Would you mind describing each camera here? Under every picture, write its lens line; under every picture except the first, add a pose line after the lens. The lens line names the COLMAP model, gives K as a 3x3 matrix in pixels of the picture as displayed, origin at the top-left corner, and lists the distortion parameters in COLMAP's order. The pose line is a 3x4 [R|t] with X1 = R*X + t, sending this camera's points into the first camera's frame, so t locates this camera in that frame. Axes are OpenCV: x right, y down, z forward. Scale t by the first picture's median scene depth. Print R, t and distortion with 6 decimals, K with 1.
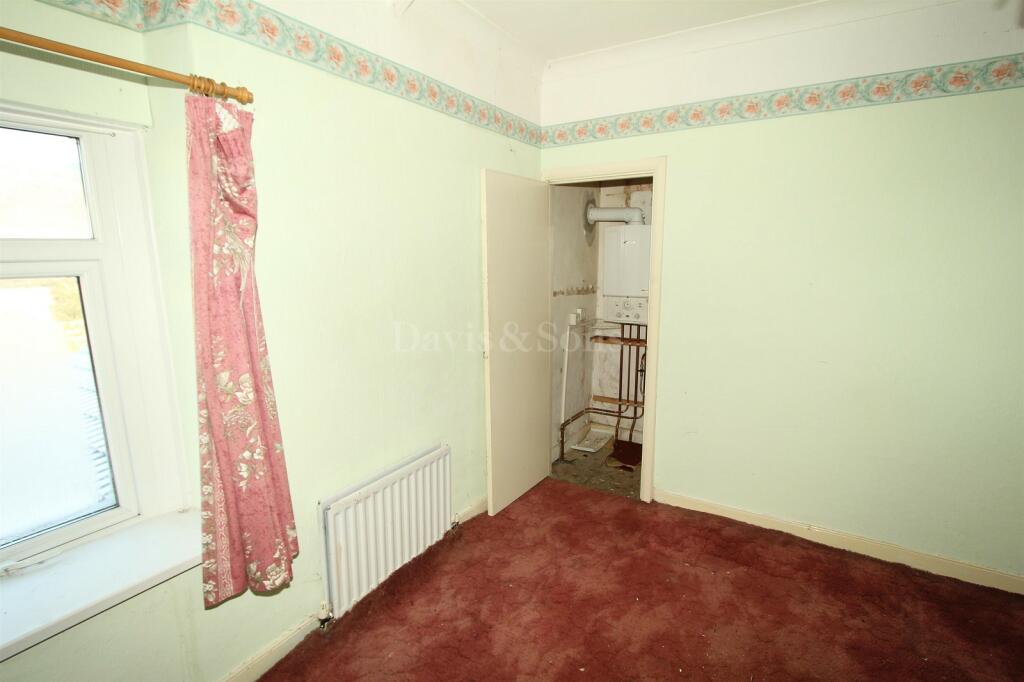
lens RADIAL K [[497.4, 0, 502.0], [0, 497.4, 343.3], [0, 0, 1]] dist [-0.015783, -0.000881]
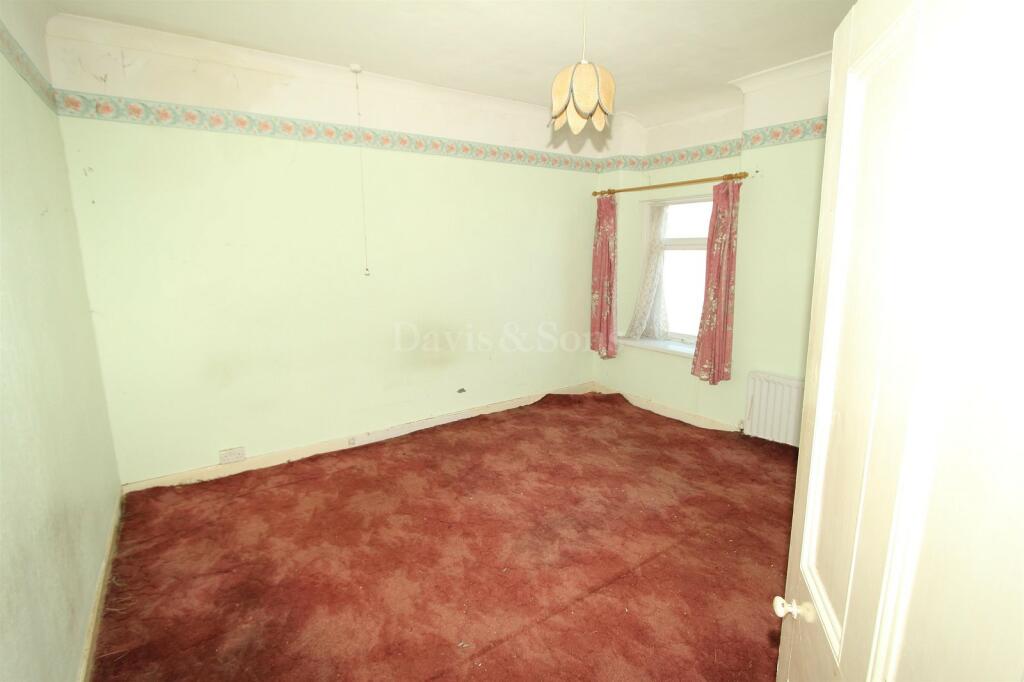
lens RADIAL K [[472.0, 0, 511.6], [0, 472.0, 342.5], [0, 0, 1]] dist [-0.022133, 0.004527]
pose [[-0.365113, 0.189442, -0.911485, 1.441209], [-0.157951, 0.952277, 0.261190, -0.100443], [0.917466, 0.239334, -0.317766, 0.609689]]
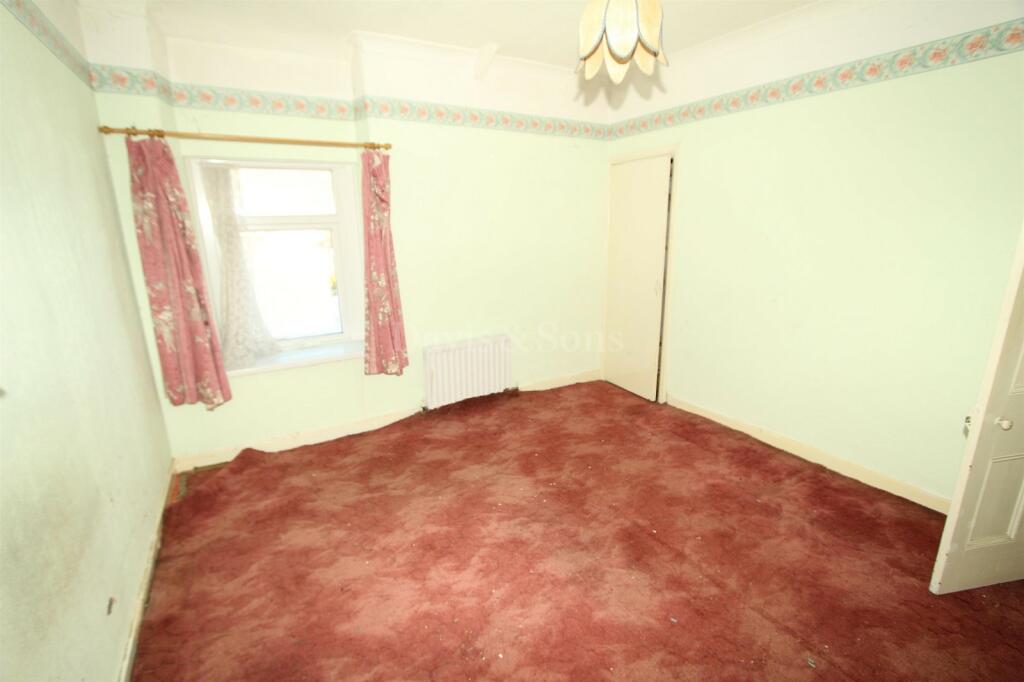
lens RADIAL K [[472.0, 0, 502.0], [0, 472.0, 341.3], [0, 0, 1]] dist [-0.022133, 0.004527]
pose [[0.891485, 0.103414, -0.441089, 0.649031], [-0.070036, 0.993354, 0.091343, 0.092593], [0.447604, -0.050539, 0.892803, -0.473109]]
